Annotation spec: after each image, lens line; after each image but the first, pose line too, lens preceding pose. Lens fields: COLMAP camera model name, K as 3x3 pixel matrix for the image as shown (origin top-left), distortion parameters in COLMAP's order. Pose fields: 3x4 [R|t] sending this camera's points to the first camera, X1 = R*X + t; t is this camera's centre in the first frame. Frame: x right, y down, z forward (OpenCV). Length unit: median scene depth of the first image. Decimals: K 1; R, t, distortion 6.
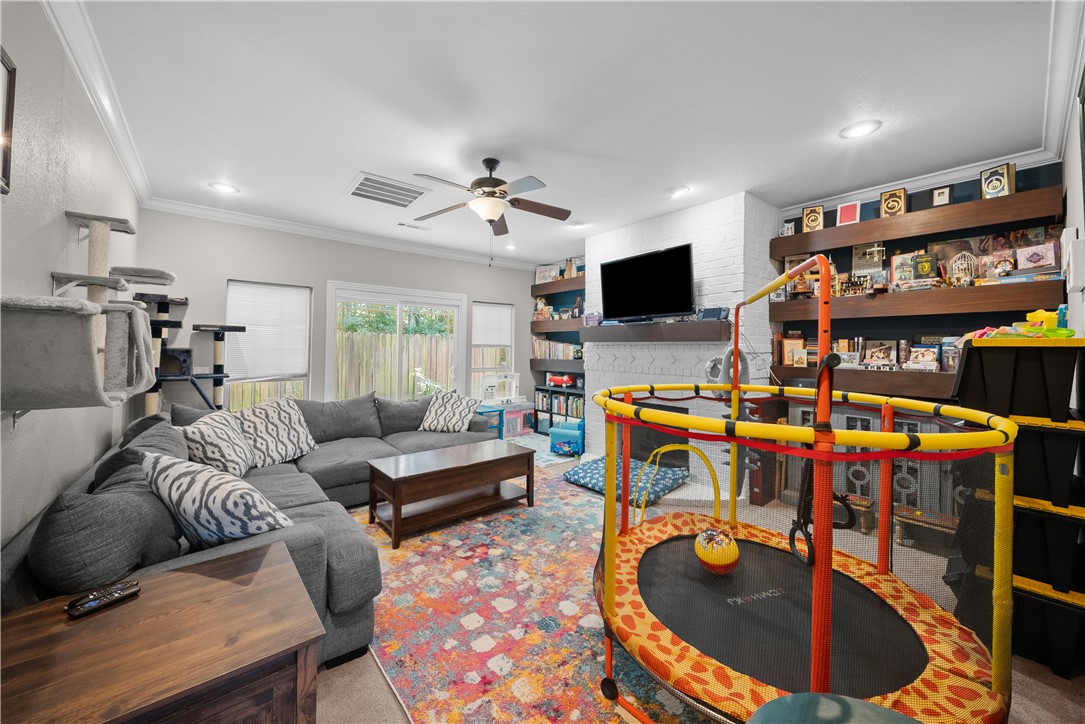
lens RADIAL K [[388.8, 0, 543.4], [0, 388.8, 343.9], [0, 0, 1]] dist [0.000449, -0.002971]
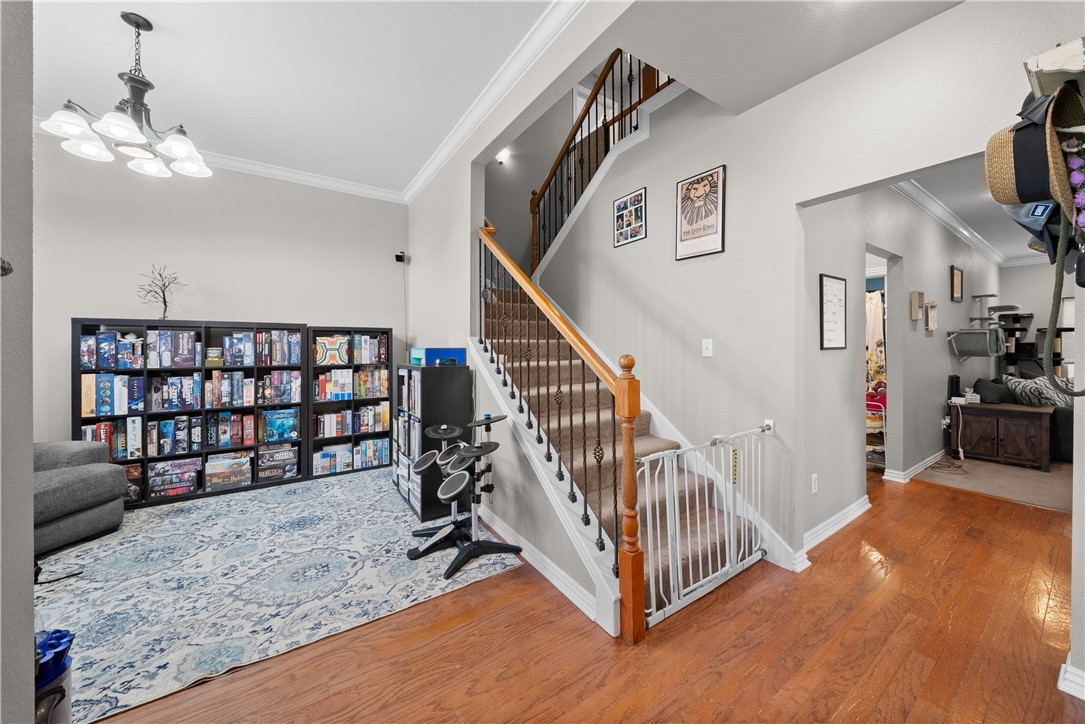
lens RADIAL K [[388.8, 0, 534.7], [0, 388.8, 342.4], [0, 0, 1]] dist [0.000449, -0.002971]
pose [[-0.129055, -0.024274, -0.991340, 1.090968], [0.016226, 0.999515, -0.026587, 0.020515], [0.991505, -0.019516, -0.128598, -0.997770]]
